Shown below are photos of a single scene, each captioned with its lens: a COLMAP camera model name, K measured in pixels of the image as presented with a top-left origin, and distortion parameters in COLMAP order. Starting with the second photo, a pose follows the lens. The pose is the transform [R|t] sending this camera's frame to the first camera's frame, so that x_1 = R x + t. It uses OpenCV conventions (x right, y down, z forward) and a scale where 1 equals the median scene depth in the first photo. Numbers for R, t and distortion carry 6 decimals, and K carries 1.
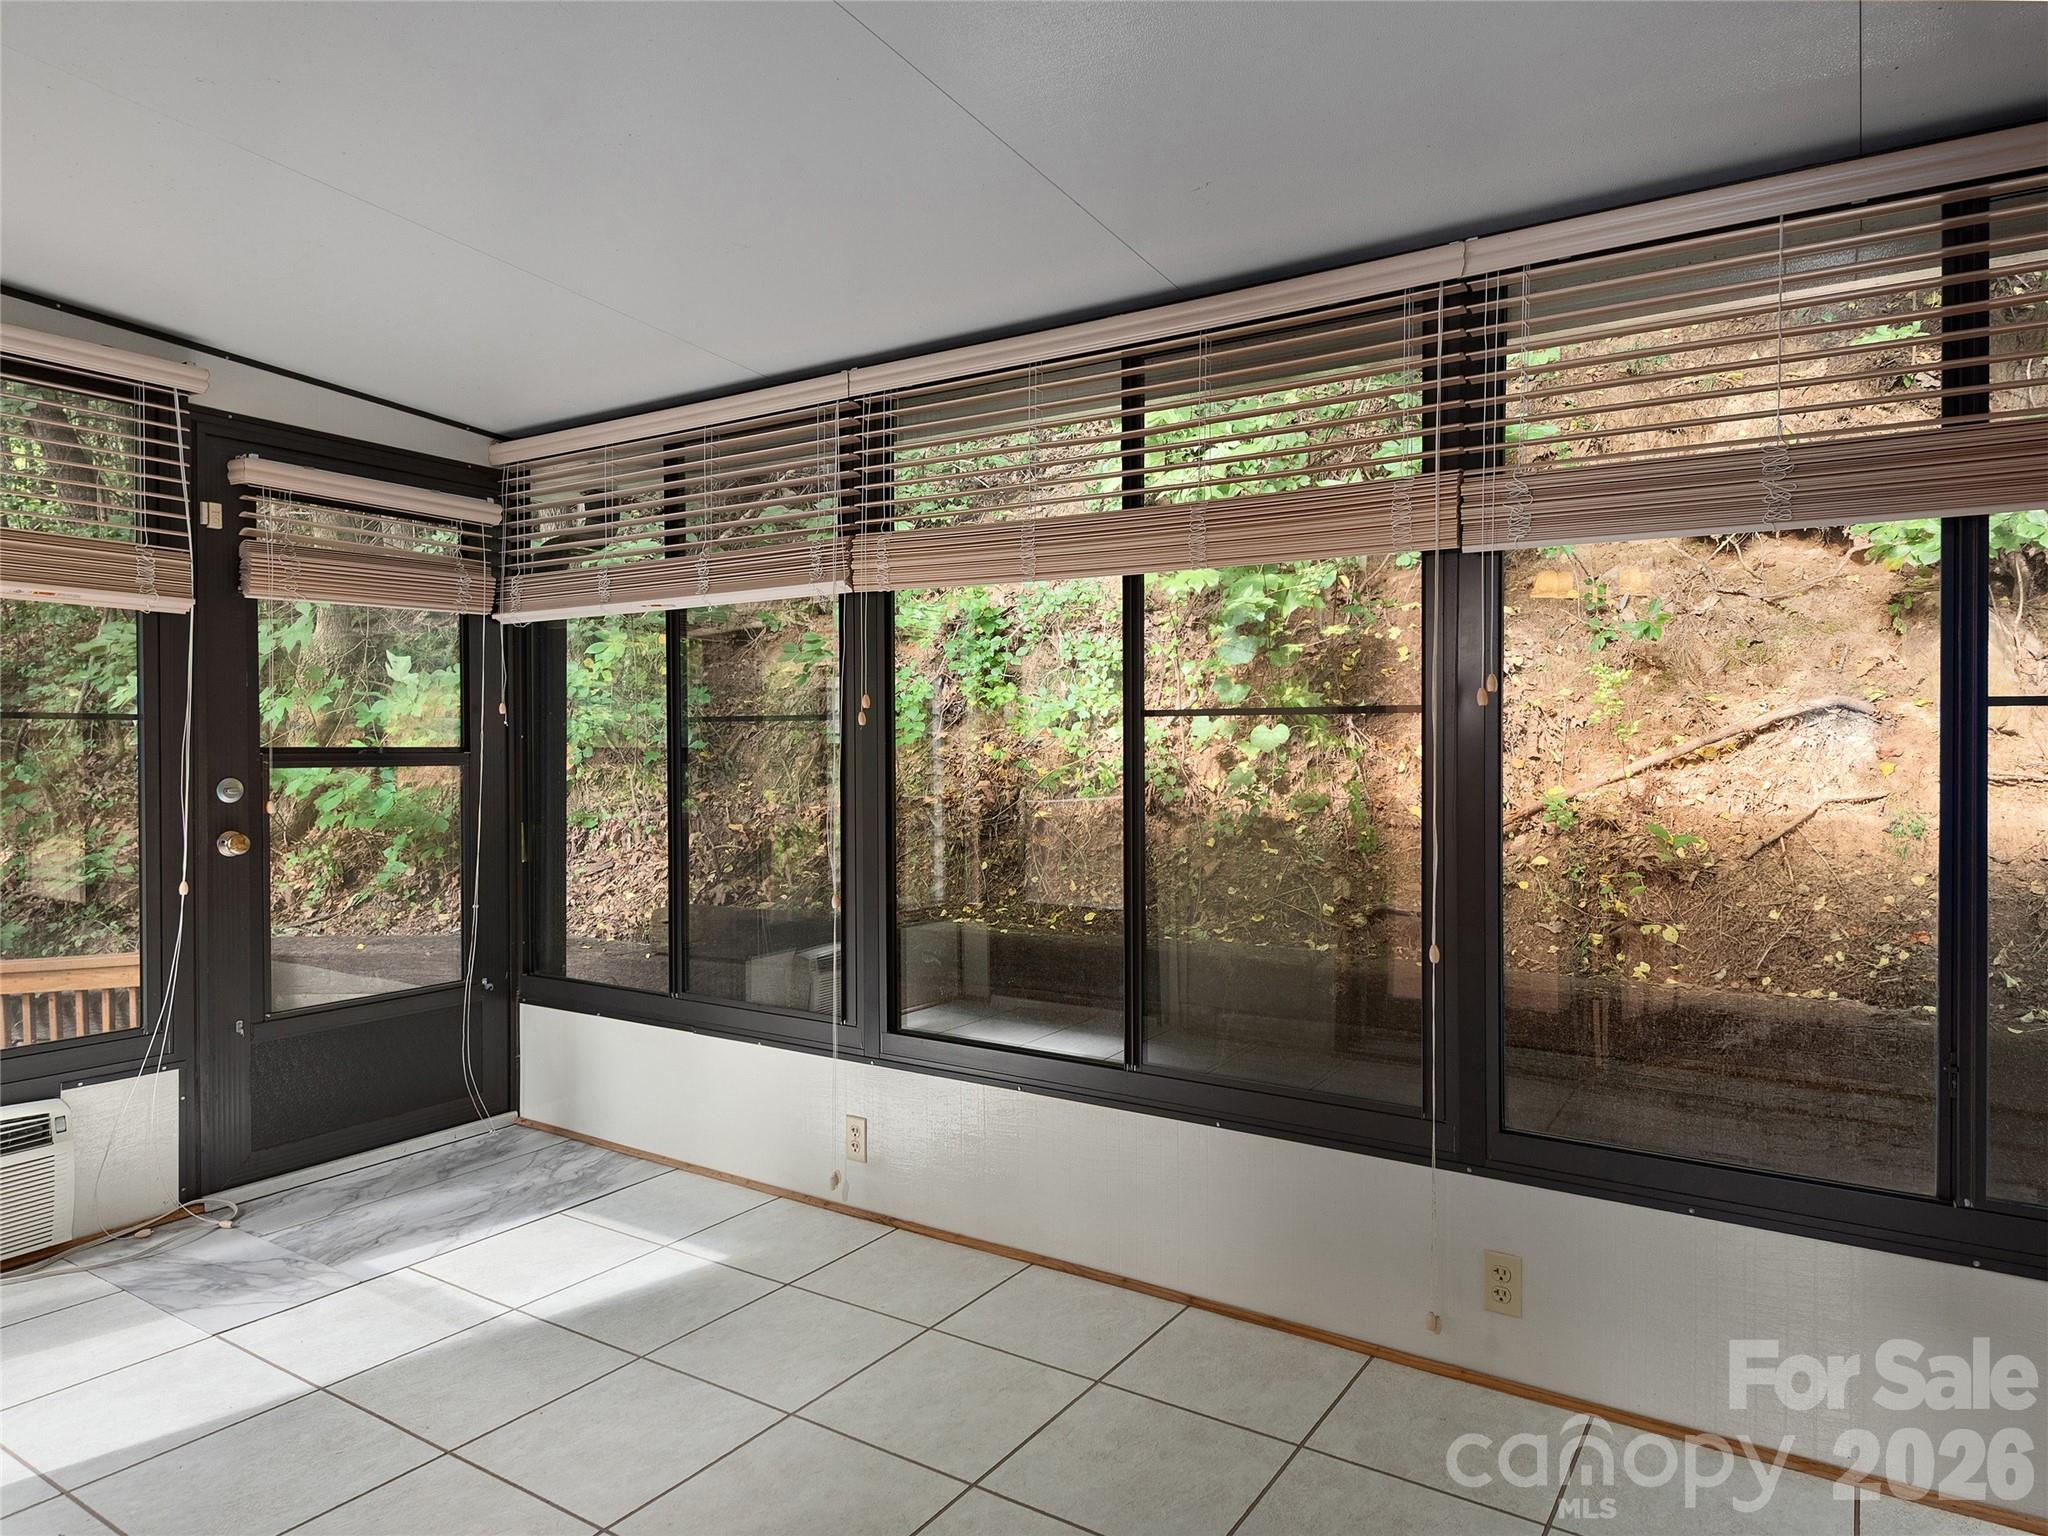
lens RADIAL K [[1269.5, 0, 1055.4], [0, 1269.5, 766.2], [0, 0, 1]] dist [0.029125, 0.000899]
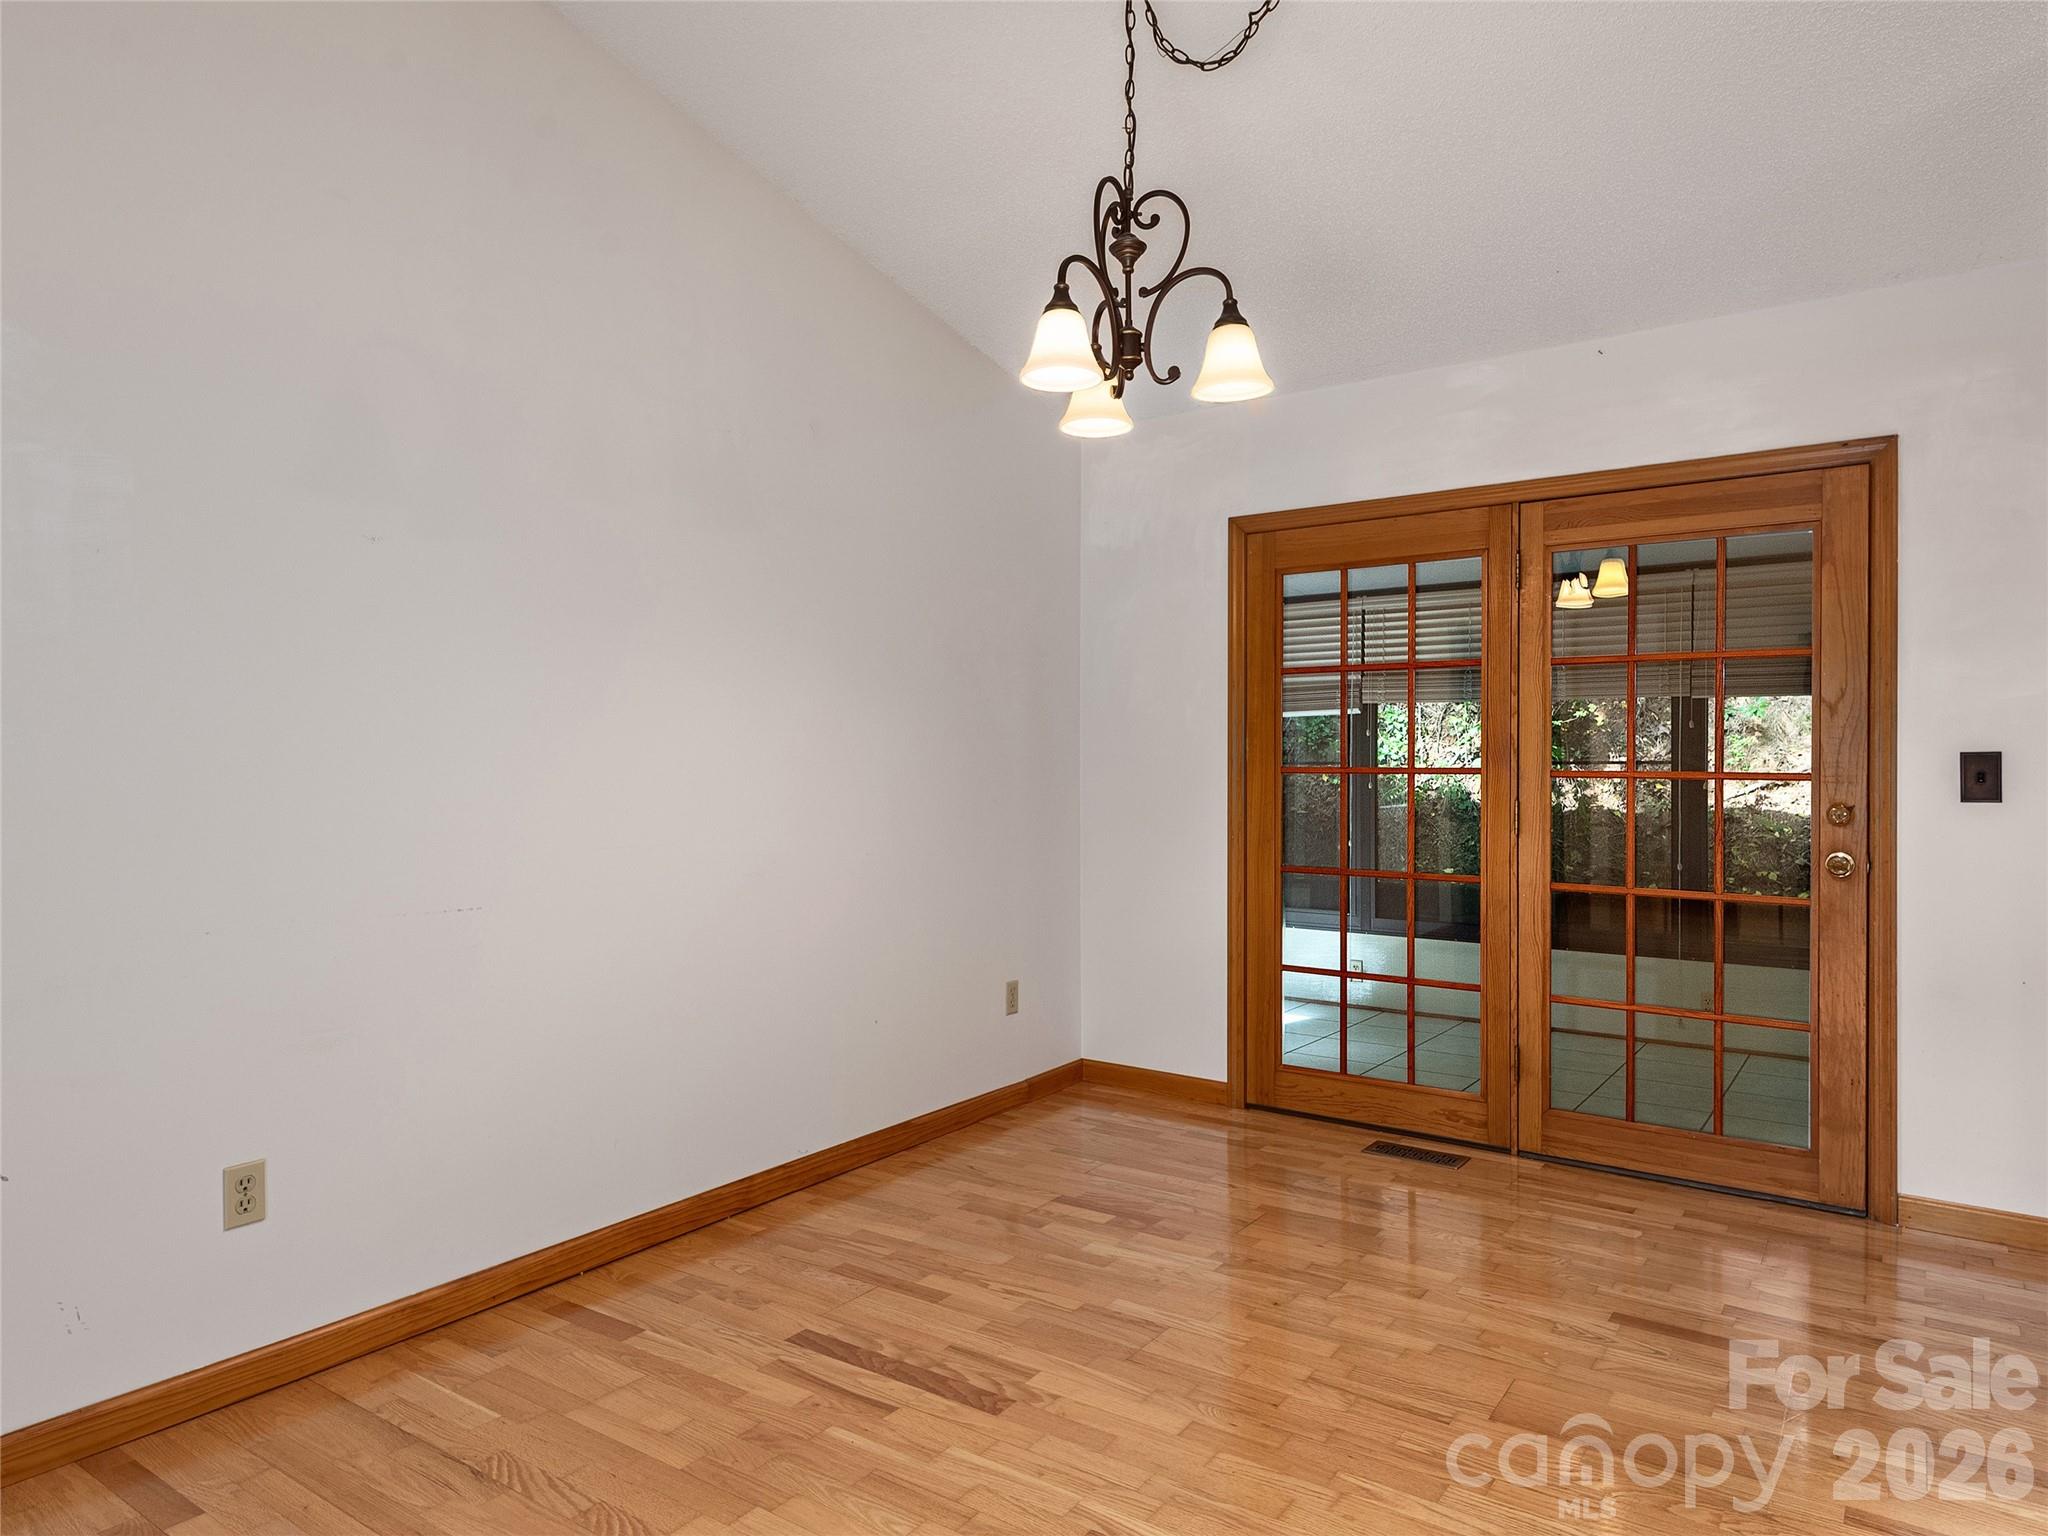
lens RADIAL K [[1269.5, 0, 1055.4], [0, 1269.5, 766.2], [0, 0, 1]] dist [0.029125, 0.000899]
pose [[0.999239, -0.001189, -0.038984, -0.464574], [0.000504, 0.999846, -0.017566, 0.000539], [0.038998, 0.017533, 0.999085, -0.863108]]
